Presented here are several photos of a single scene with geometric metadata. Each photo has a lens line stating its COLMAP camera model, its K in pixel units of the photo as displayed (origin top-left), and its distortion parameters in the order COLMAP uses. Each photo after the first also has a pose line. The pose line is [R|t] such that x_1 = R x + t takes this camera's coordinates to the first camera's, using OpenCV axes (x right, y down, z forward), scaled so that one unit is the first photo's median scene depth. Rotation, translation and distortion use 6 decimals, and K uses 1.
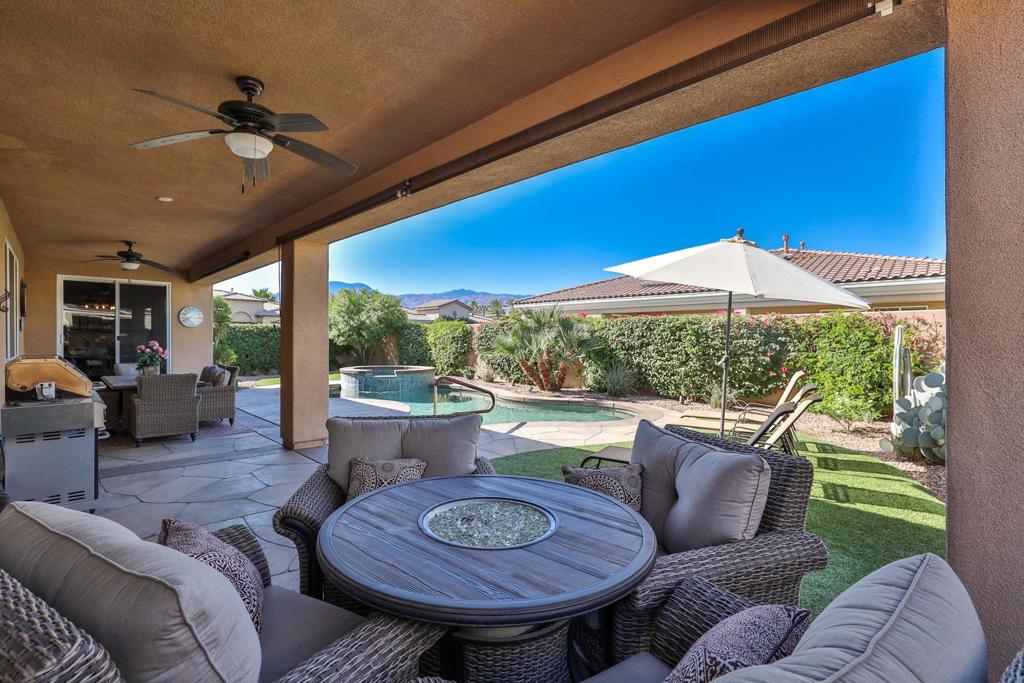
lens RADIAL K [[463.9, 0, 514.0], [0, 463.9, 340.1], [0, 0, 1]] dist [-0.033975, 0.009706]
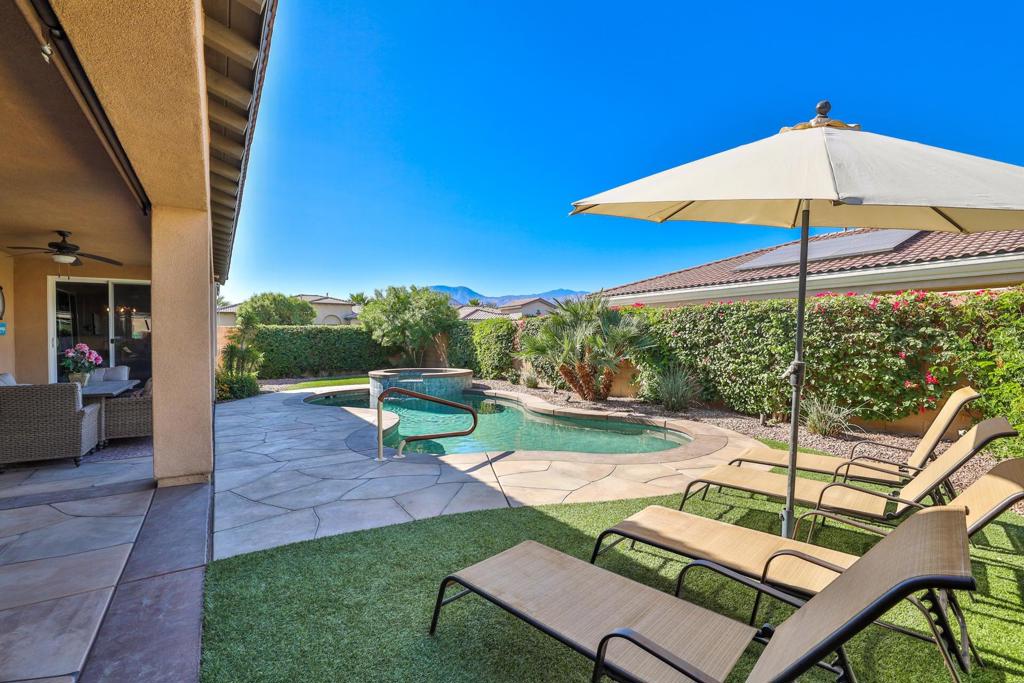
lens RADIAL K [[463.9, 0, 510.3], [0, 463.9, 341.7], [0, 0, 1]] dist [-0.033975, 0.009706]
pose [[0.976728, -0.011154, -0.214191, 0.127480], [0.012051, 0.999923, 0.002880, 0.003655], [0.214142, -0.005394, 0.976788, 0.216466]]
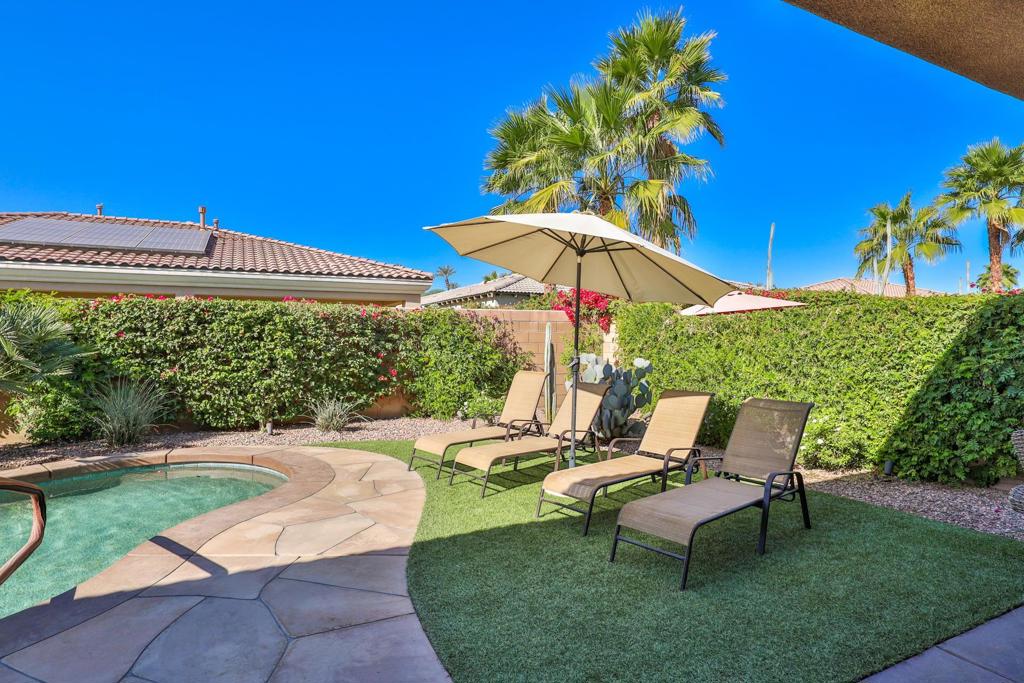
lens RADIAL K [[535.8, 0, 512.3], [0, 535.8, 344.0], [0, 0, 1]] dist [-0.013503, 0.000061]
pose [[0.330151, -0.015799, 0.943796, -0.226527], [0.007003, 0.999873, 0.014288, -0.000442], [-0.943902, 0.001892, 0.330220, 0.388980]]
